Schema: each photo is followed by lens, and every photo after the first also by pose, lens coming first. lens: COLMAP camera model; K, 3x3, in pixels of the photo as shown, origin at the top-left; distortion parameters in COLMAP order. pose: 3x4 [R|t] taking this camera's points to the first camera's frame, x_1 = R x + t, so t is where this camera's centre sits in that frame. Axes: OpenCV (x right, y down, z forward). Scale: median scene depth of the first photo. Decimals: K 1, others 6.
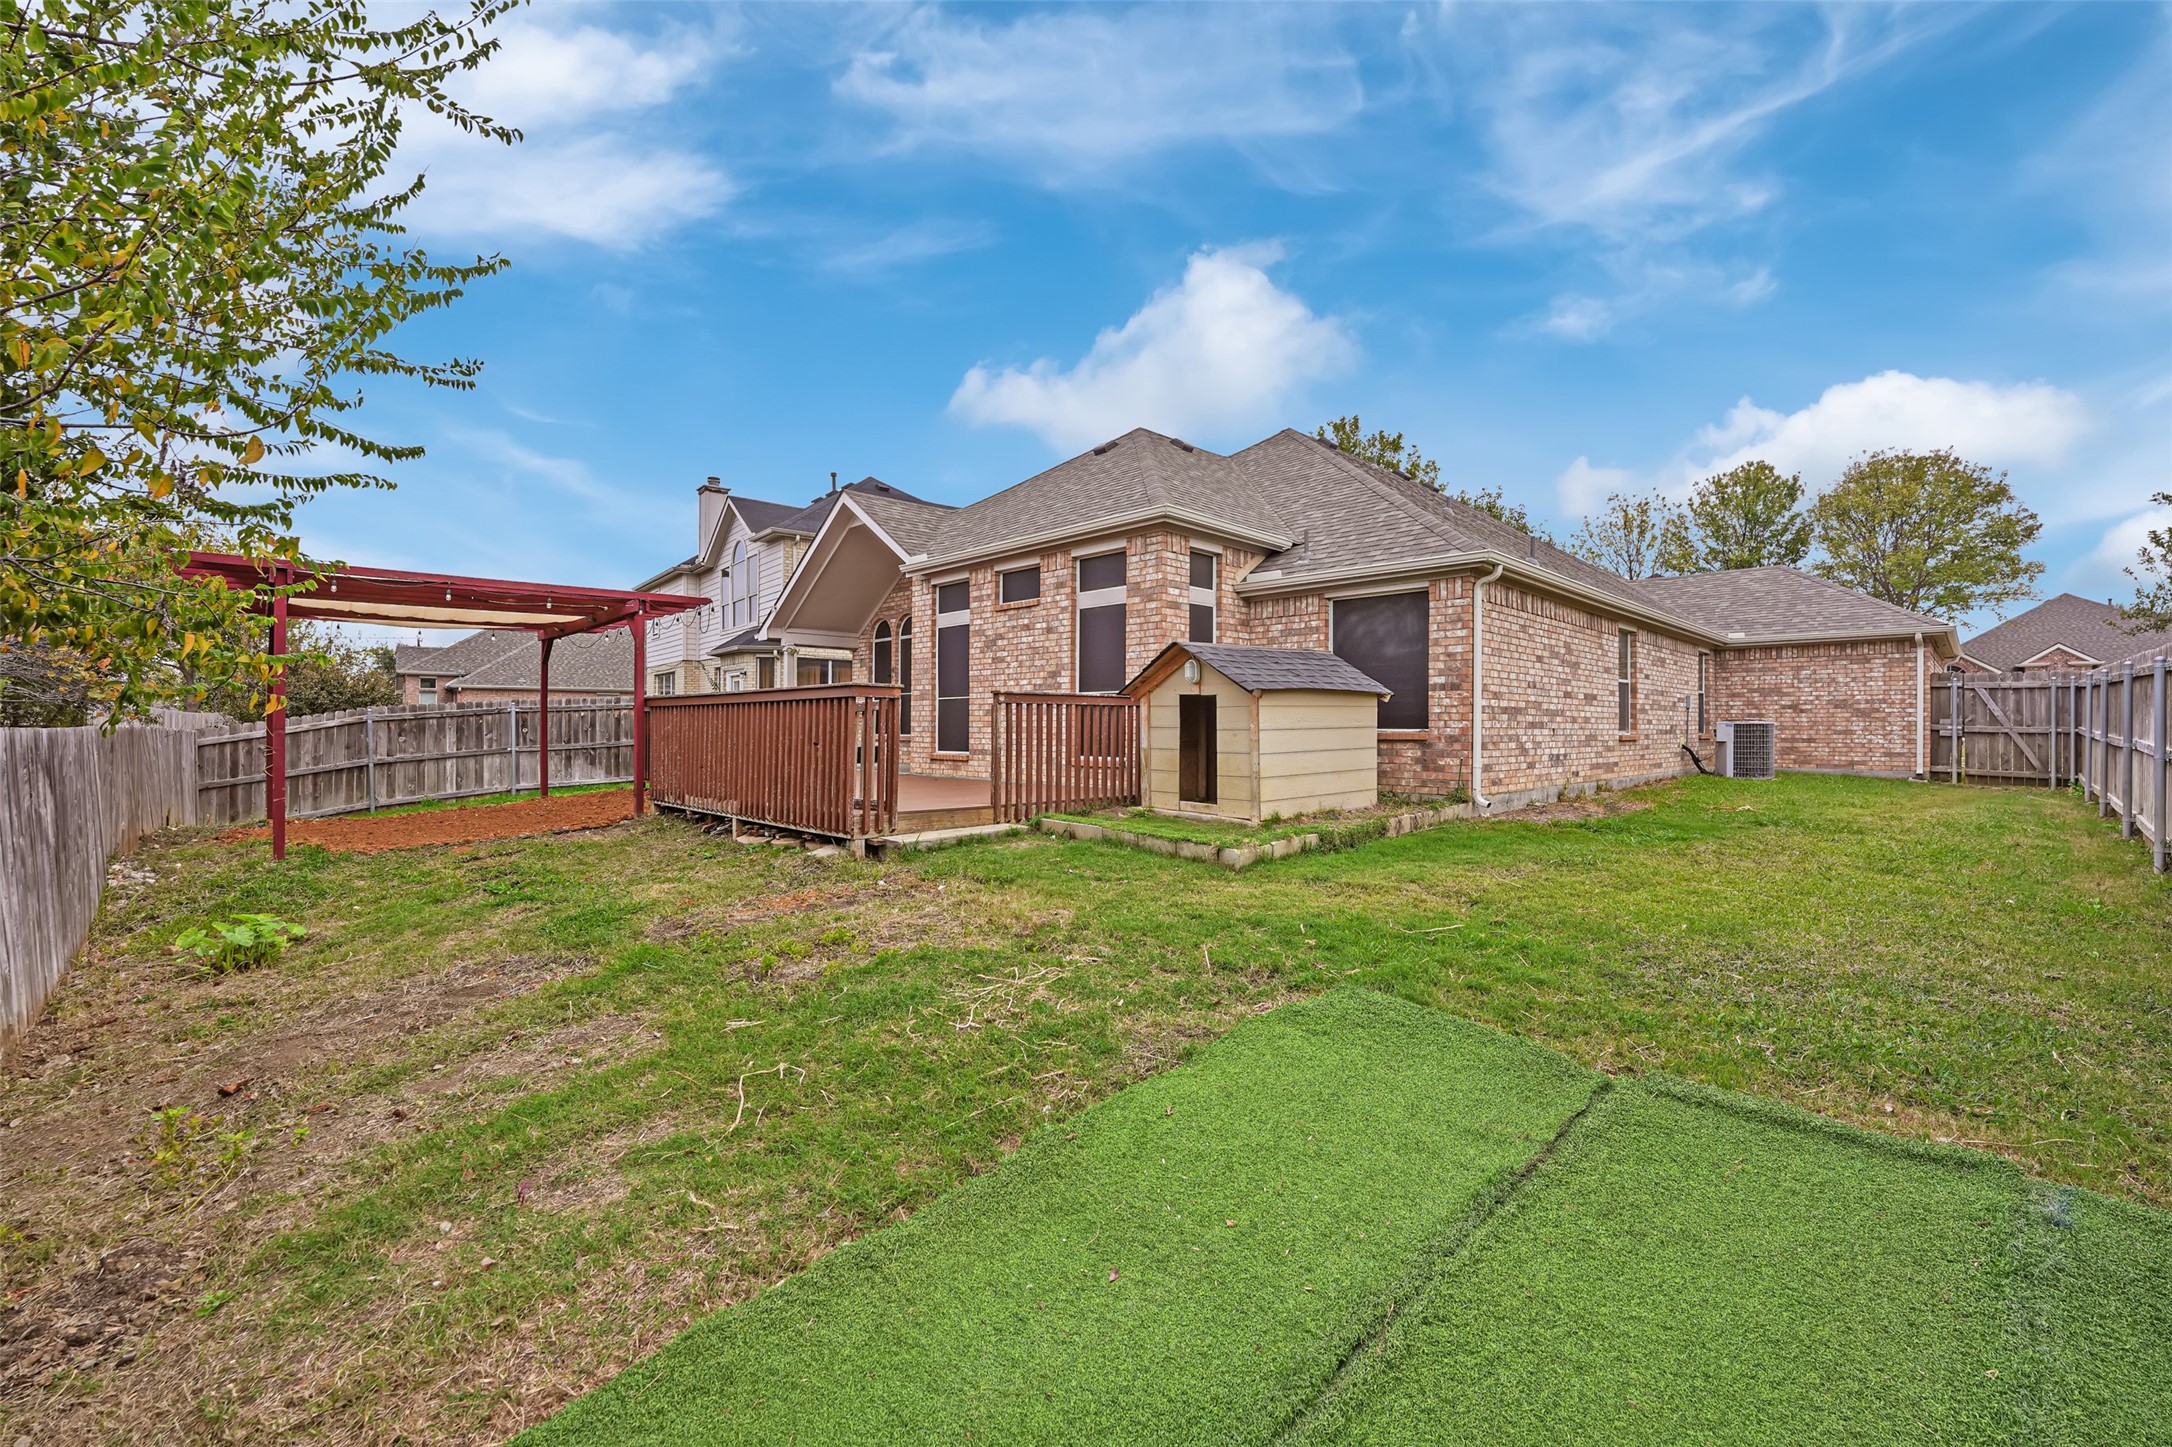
lens RADIAL K [[898.9, 0, 1072.8], [0, 898.9, 733.2], [0, 0, 1]] dist [-0.020016, -0.000849]
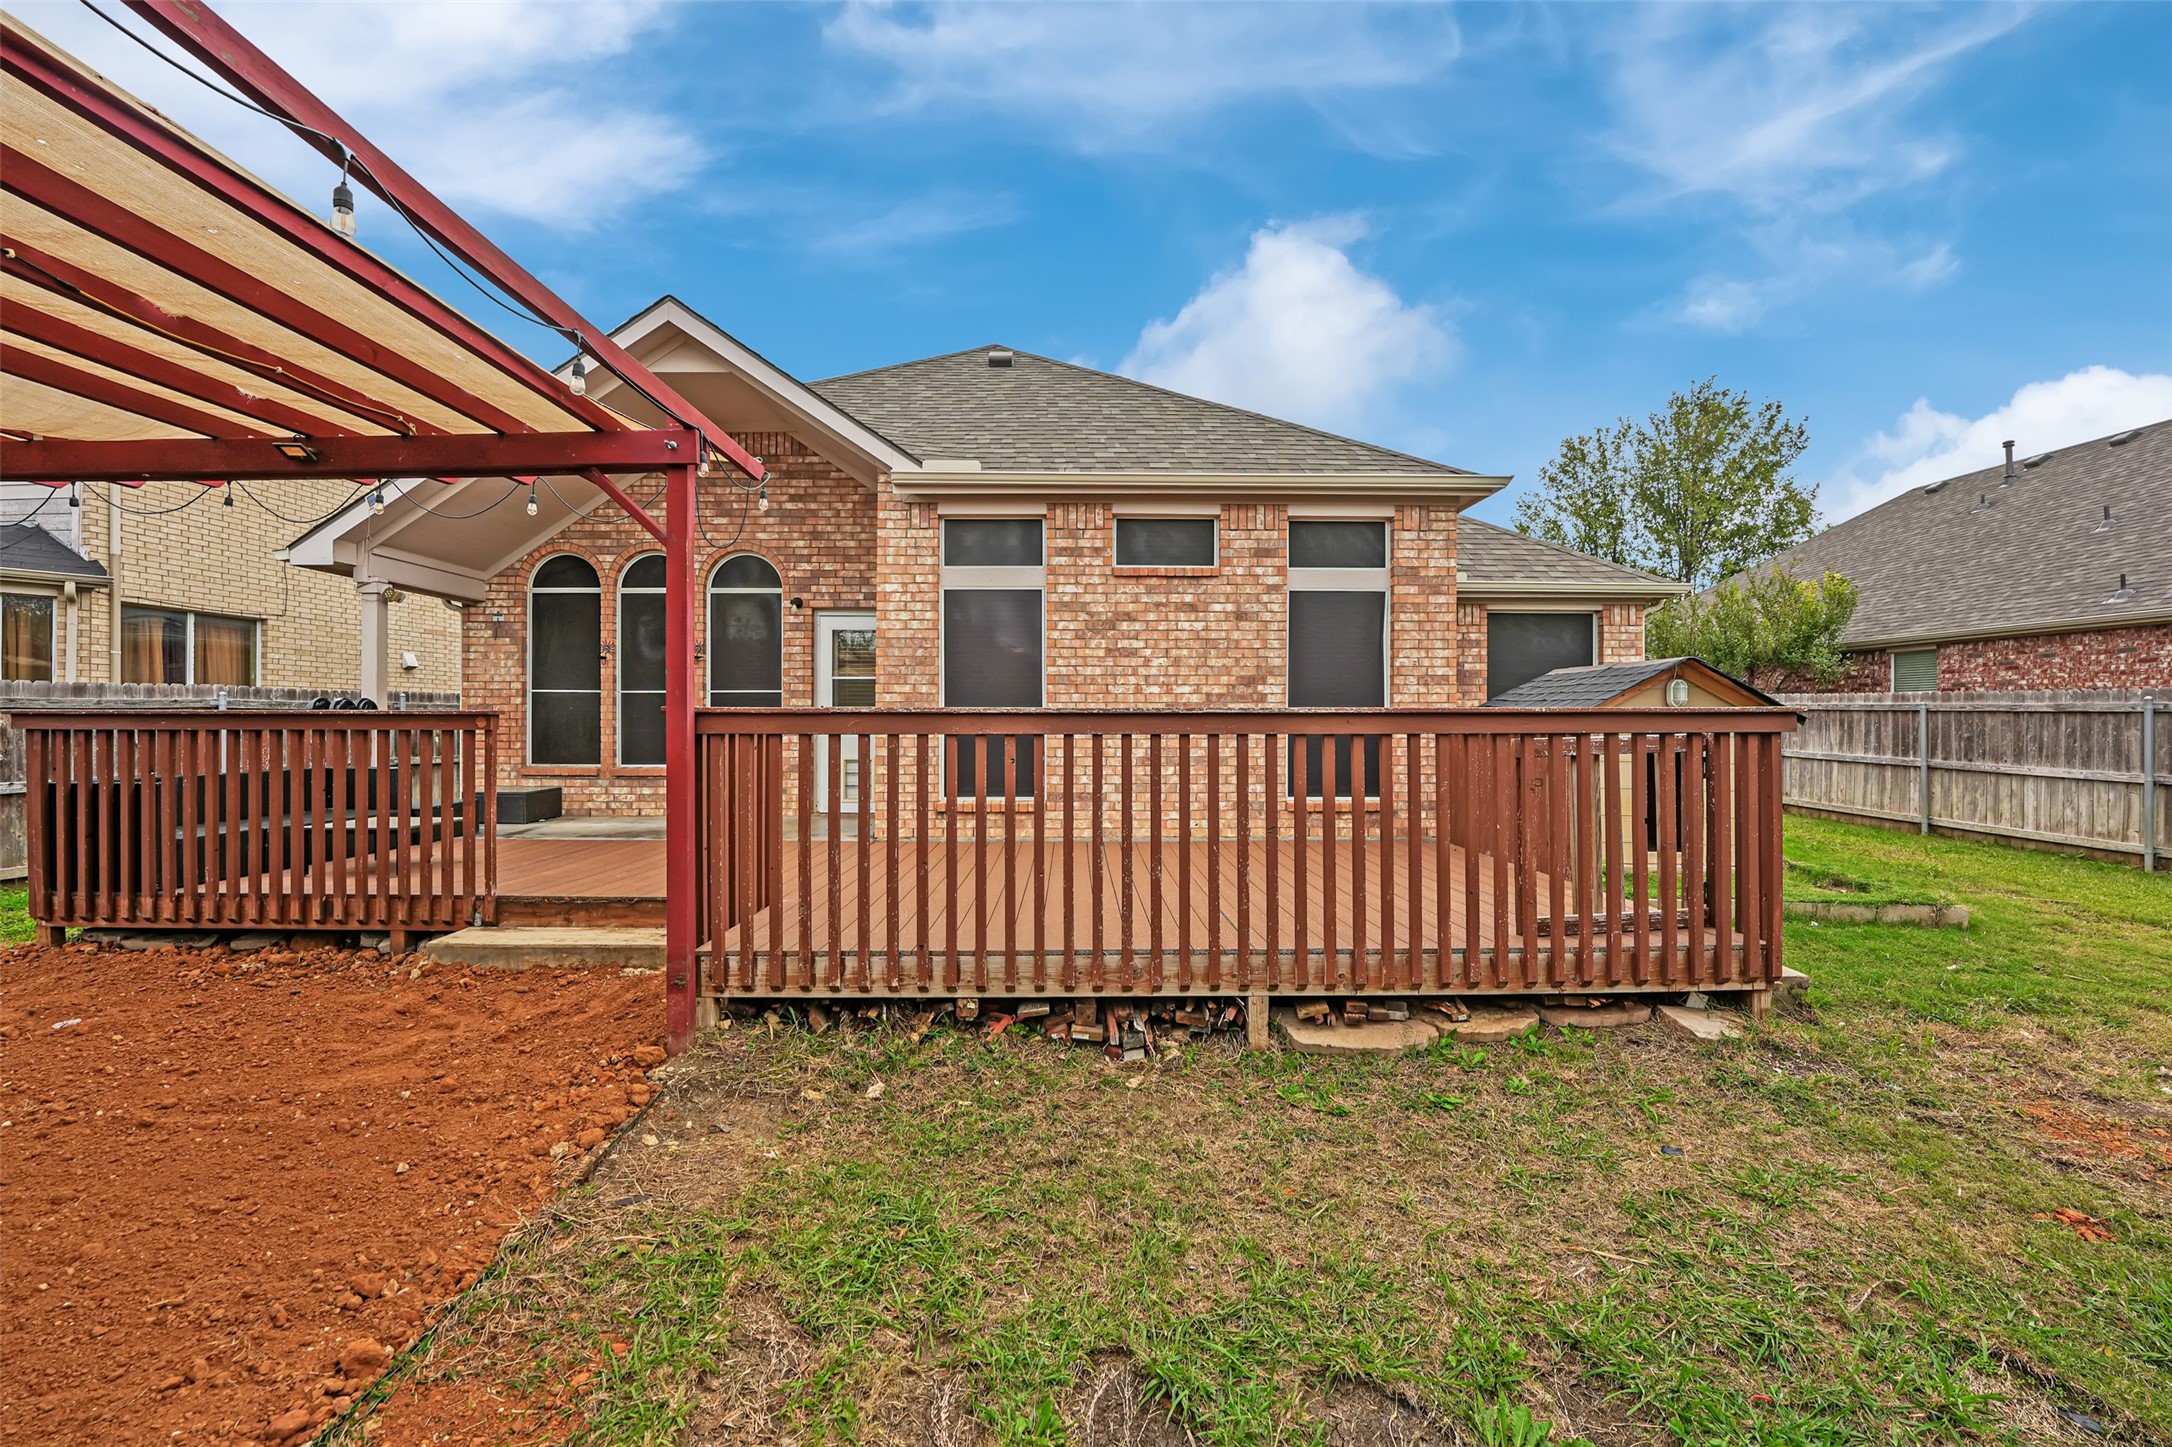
lens RADIAL K [[898.9, 0, 1080.7], [0, 898.9, 716.7], [0, 0, 1]] dist [-0.020016, -0.000849]
pose [[0.654837, -0.002327, 0.755766, -0.619666], [0.009597, 0.999940, -0.005237, -0.035672], [-0.755709, 0.010683, 0.654821, 0.643581]]
